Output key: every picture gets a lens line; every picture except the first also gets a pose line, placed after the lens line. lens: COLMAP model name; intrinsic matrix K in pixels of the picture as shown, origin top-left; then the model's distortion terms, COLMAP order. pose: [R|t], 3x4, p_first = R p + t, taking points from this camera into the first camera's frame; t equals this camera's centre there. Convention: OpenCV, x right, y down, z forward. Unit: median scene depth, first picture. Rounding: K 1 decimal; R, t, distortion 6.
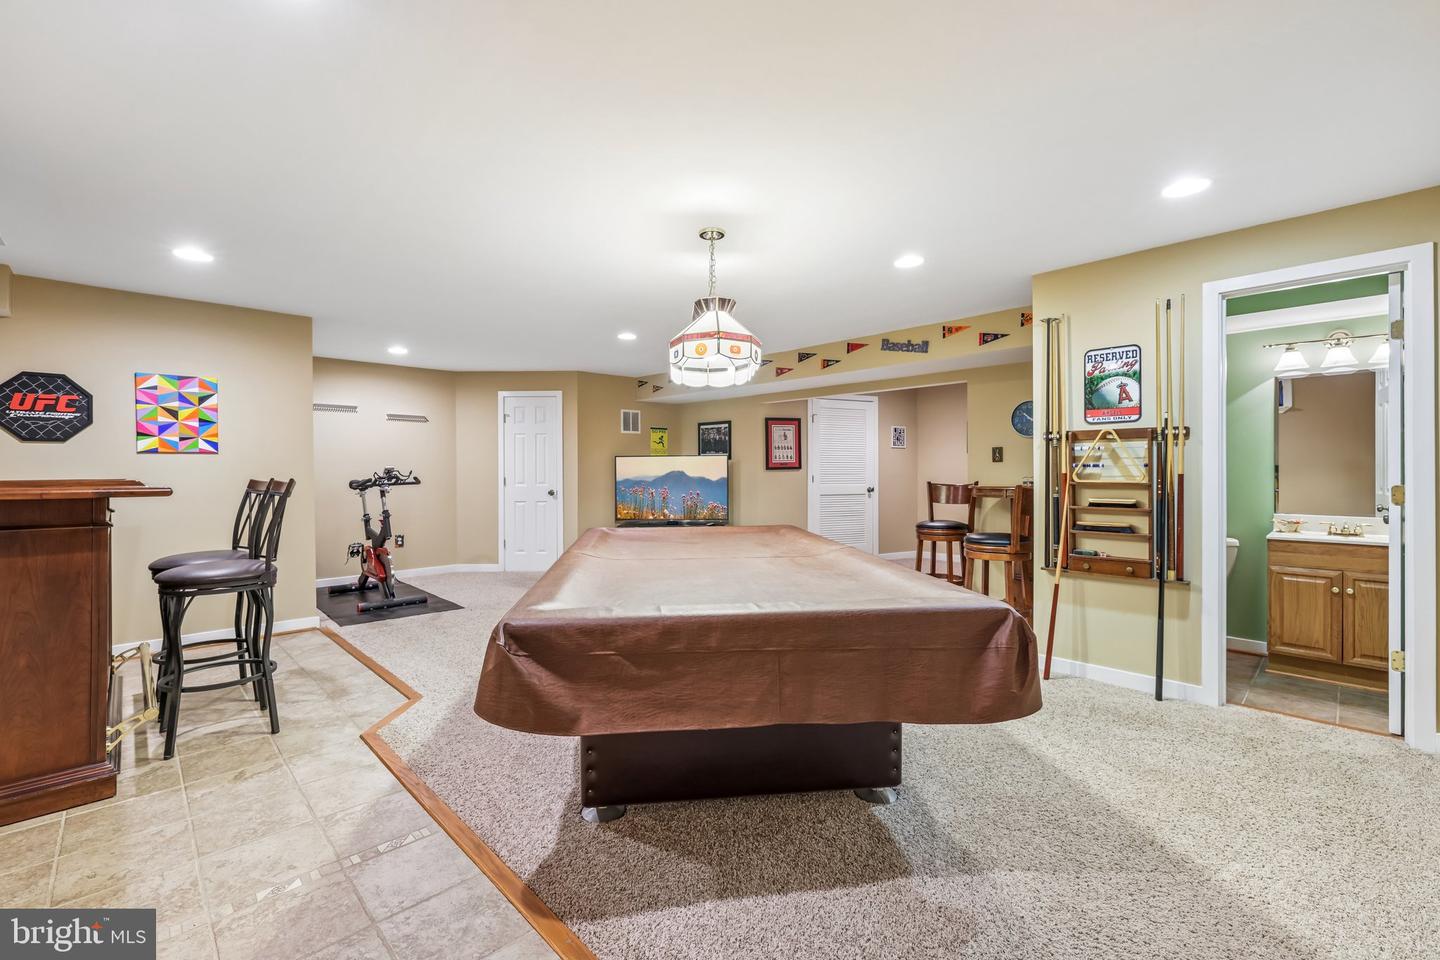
lens RADIAL K [[616.7, 0, 709.4], [0, 616.7, 479.2], [0, 0, 1]] dist [-0.000874, 0.000264]
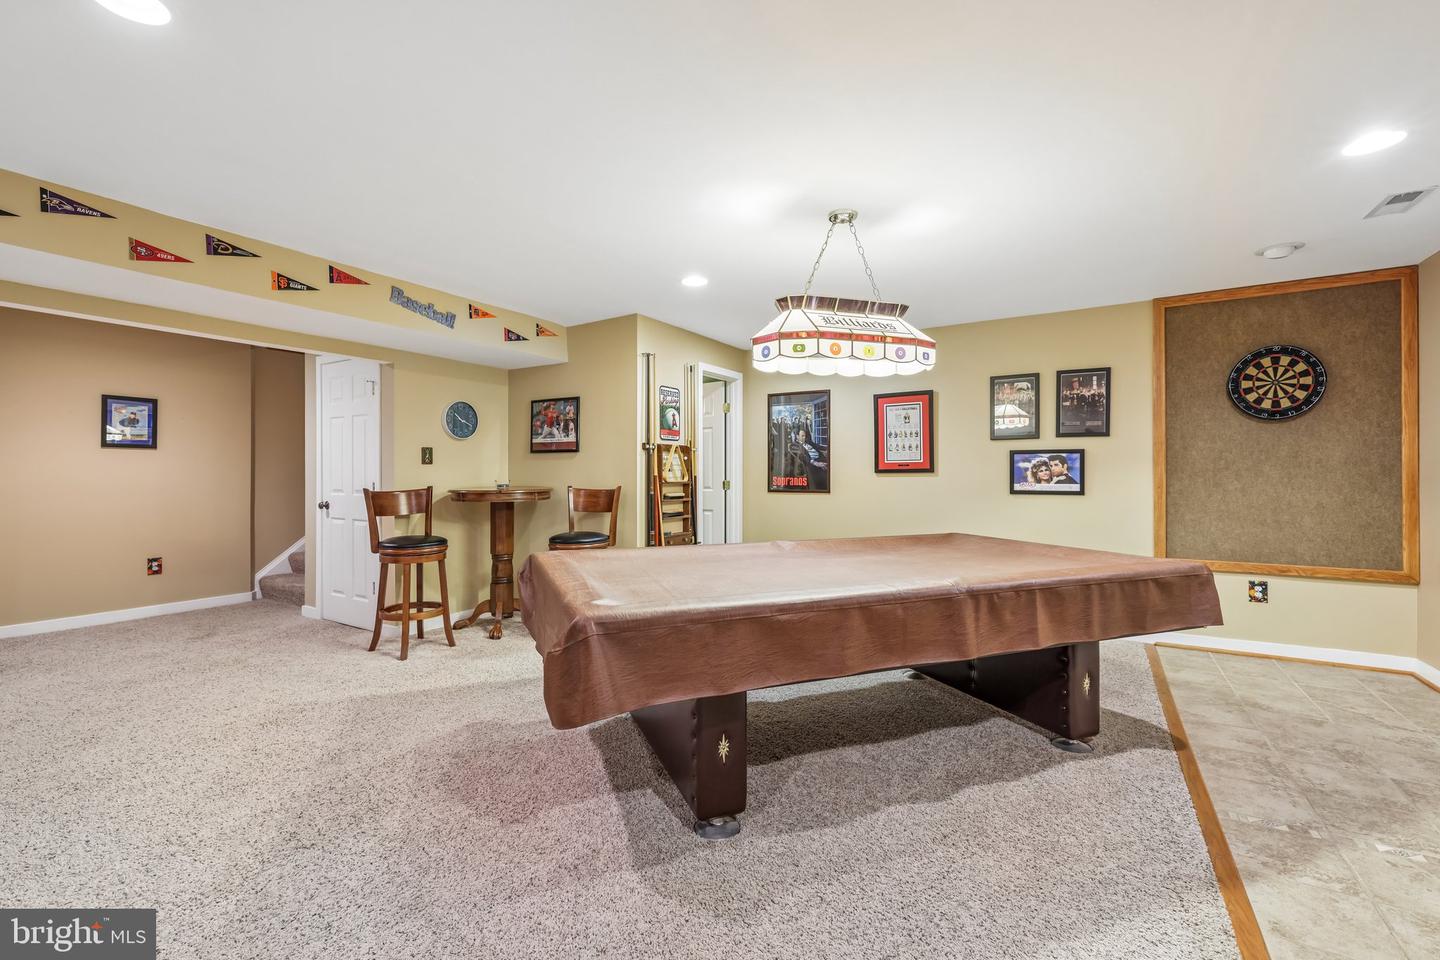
lens RADIAL K [[616.7, 0, 707.9], [0, 616.7, 476.4], [0, 0, 1]] dist [-0.000874, 0.000264]
pose [[-0.253247, -0.000761, 0.967401, -0.736223], [0.014454, 0.999885, 0.004570, -0.012253], [-0.967294, 0.015140, -0.253207, 1.251209]]
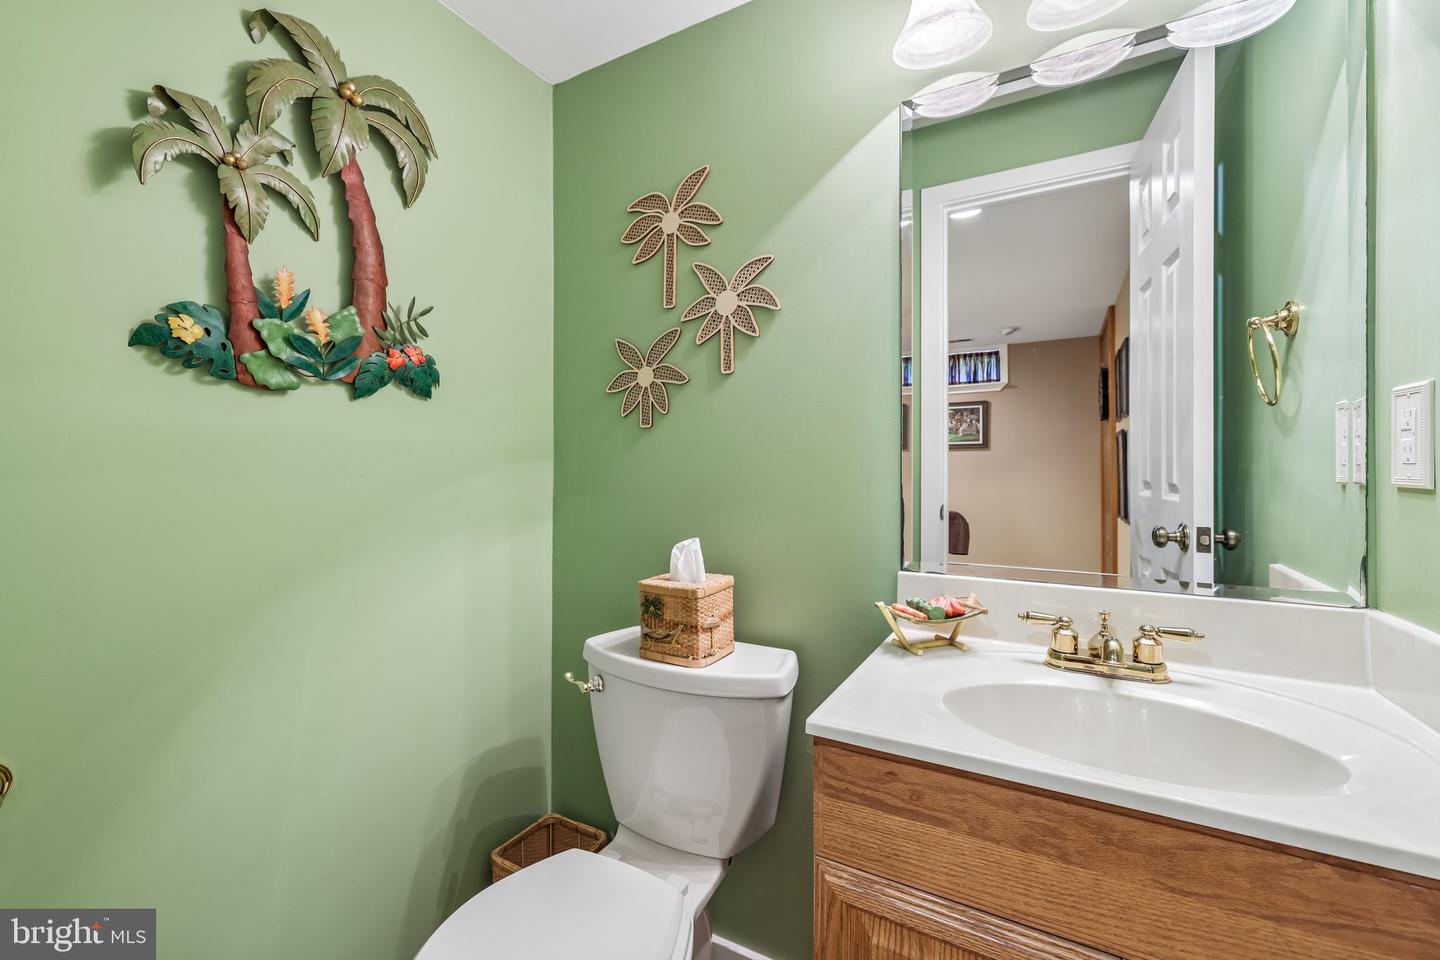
lens RADIAL K [[616.7, 0, 714.8], [0, 616.7, 473.8], [0, 0, 1]] dist [-0.000874, 0.000264]
pose [[0.956916, -0.003110, 0.290347, 0.675851], [0.007321, 0.999883, -0.013417, 0.011956], [-0.290271, 0.014965, 0.956827, 0.673715]]
